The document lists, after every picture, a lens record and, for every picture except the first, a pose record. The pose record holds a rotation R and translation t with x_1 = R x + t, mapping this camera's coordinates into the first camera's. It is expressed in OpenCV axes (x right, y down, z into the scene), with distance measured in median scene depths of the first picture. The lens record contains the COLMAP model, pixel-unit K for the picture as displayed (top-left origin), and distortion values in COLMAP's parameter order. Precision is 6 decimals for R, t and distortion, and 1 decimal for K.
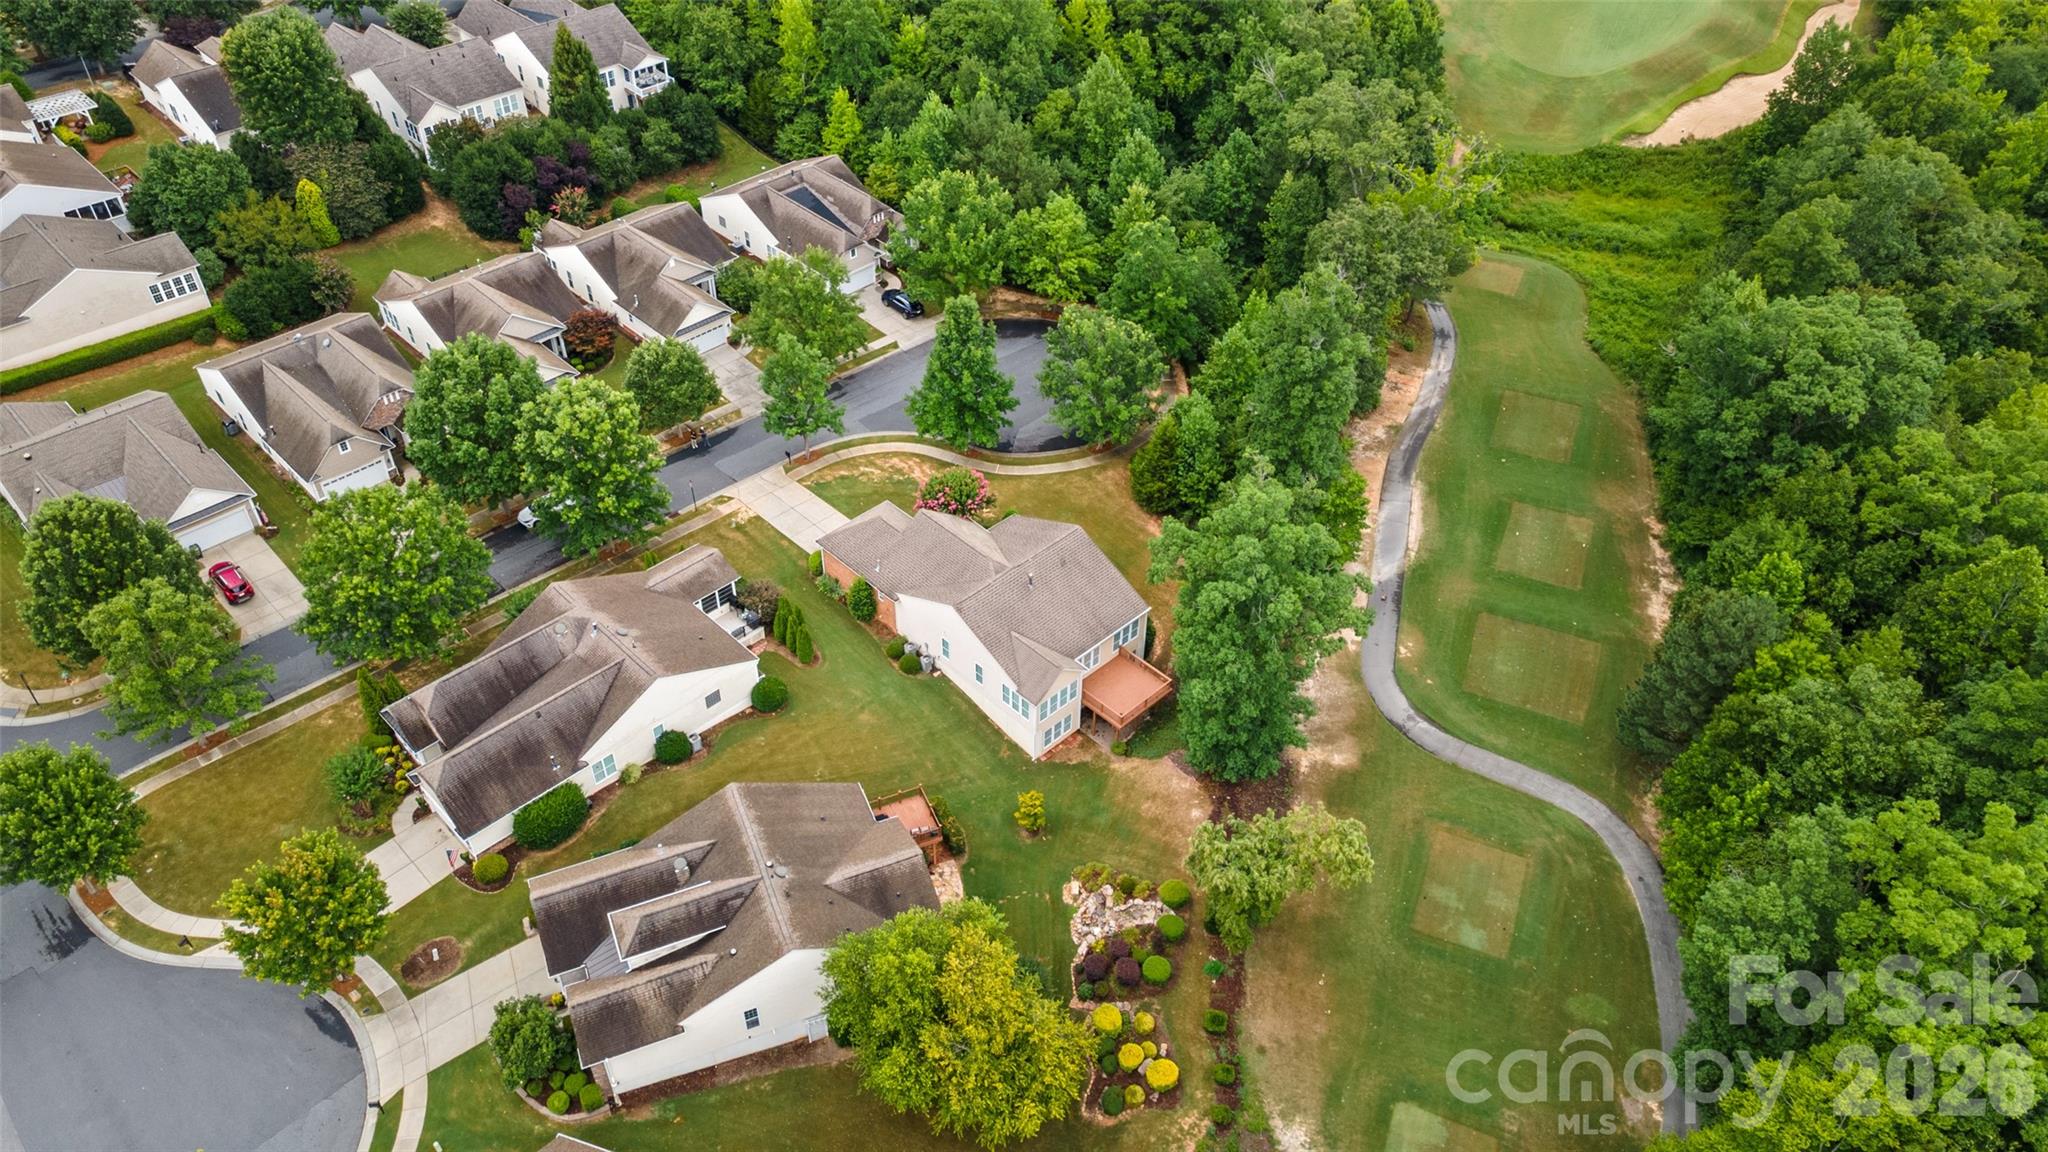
lens RADIAL K [[1491.1, 0, 1024.0], [0, 1491.1, 576.0], [0, 0, 1]] dist [0.002730, 0.059605]
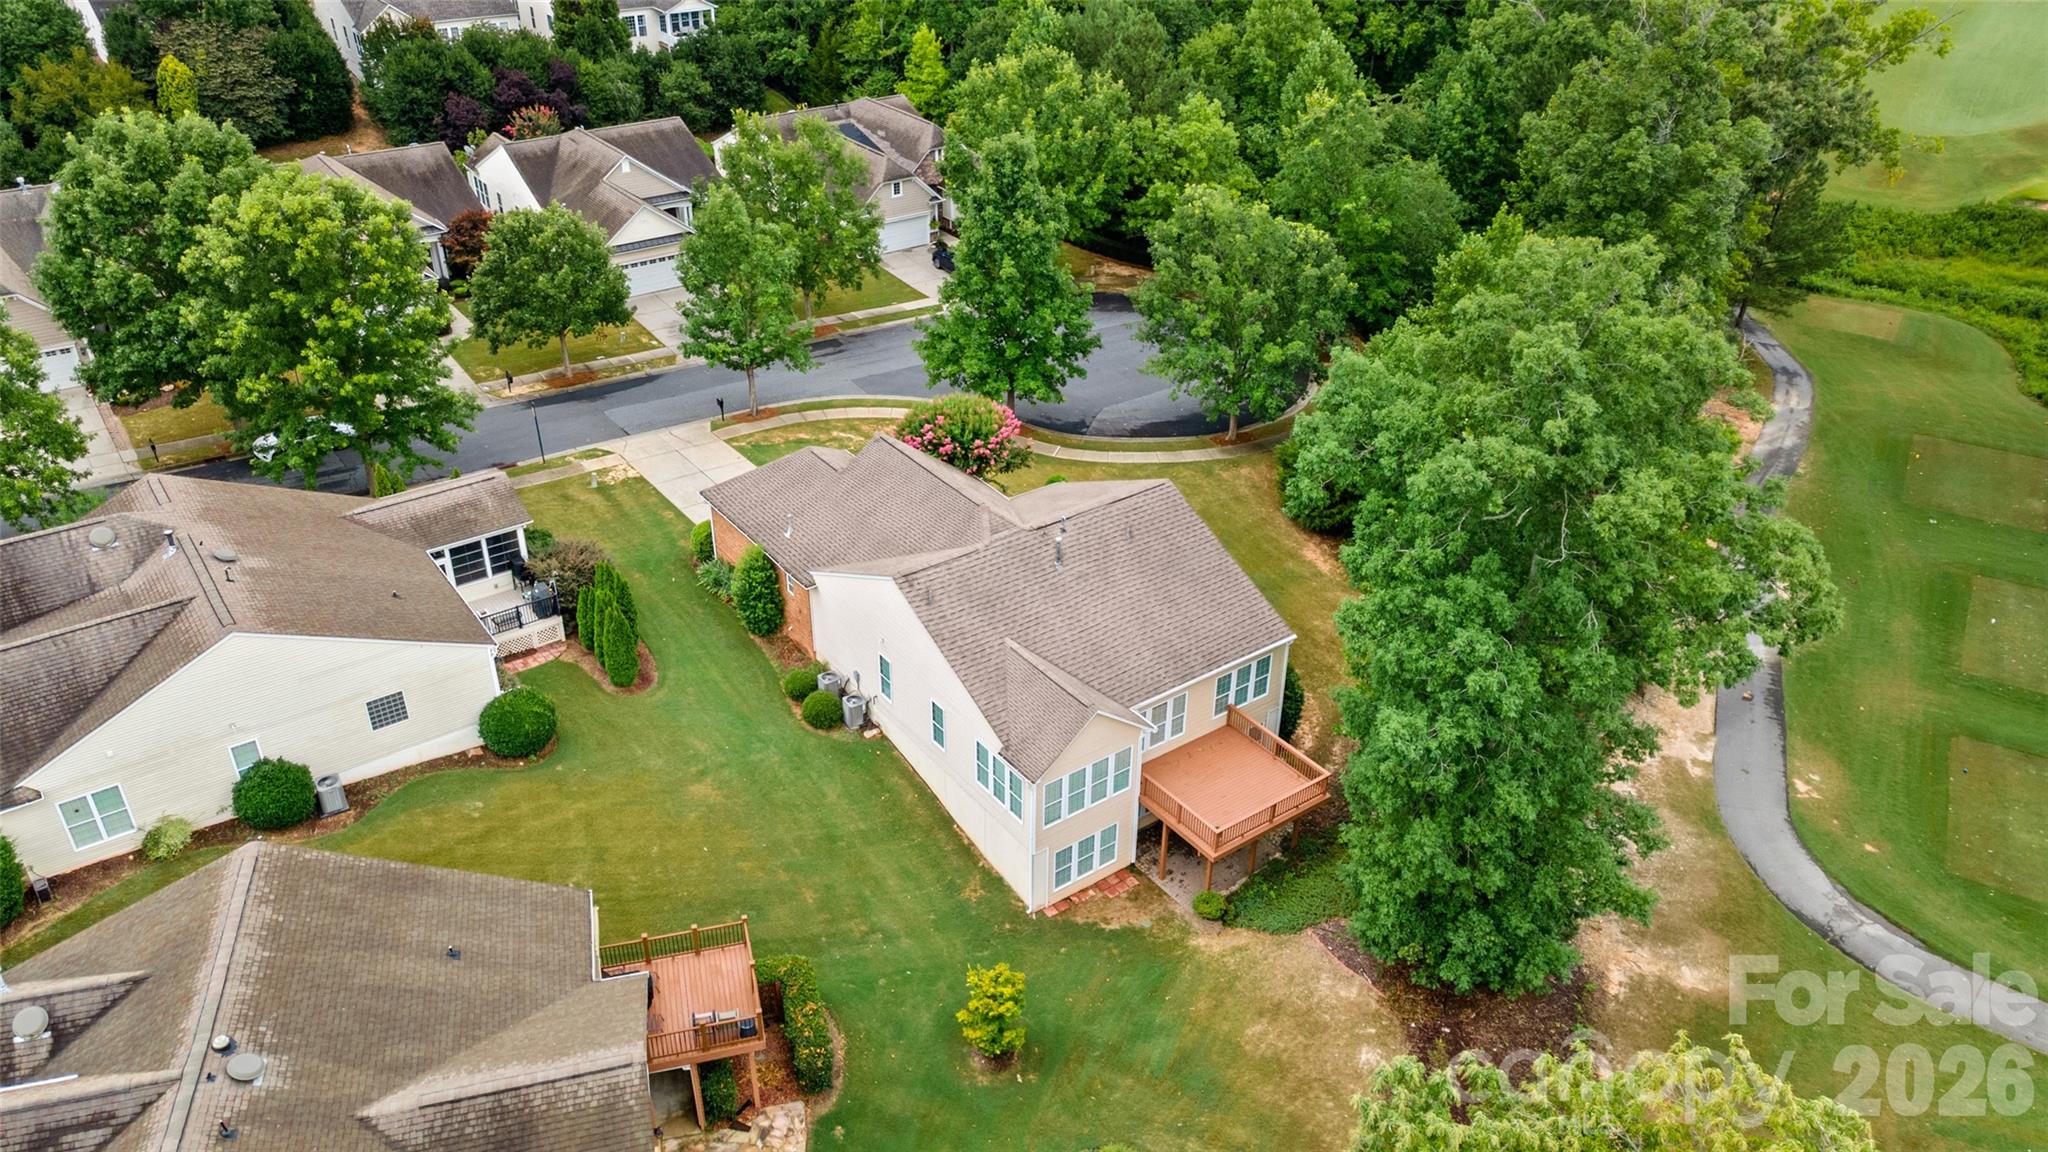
lens RADIAL K [[1491.1, 0, 1024.0], [0, 1491.1, 576.0], [0, 0, 1]] dist [0.002730, 0.059605]
pose [[0.990179, 0.073513, -0.118914, 0.052015], [-0.093498, 0.980591, -0.172334, 0.096662], [0.103937, 0.181760, 0.977835, 0.490271]]
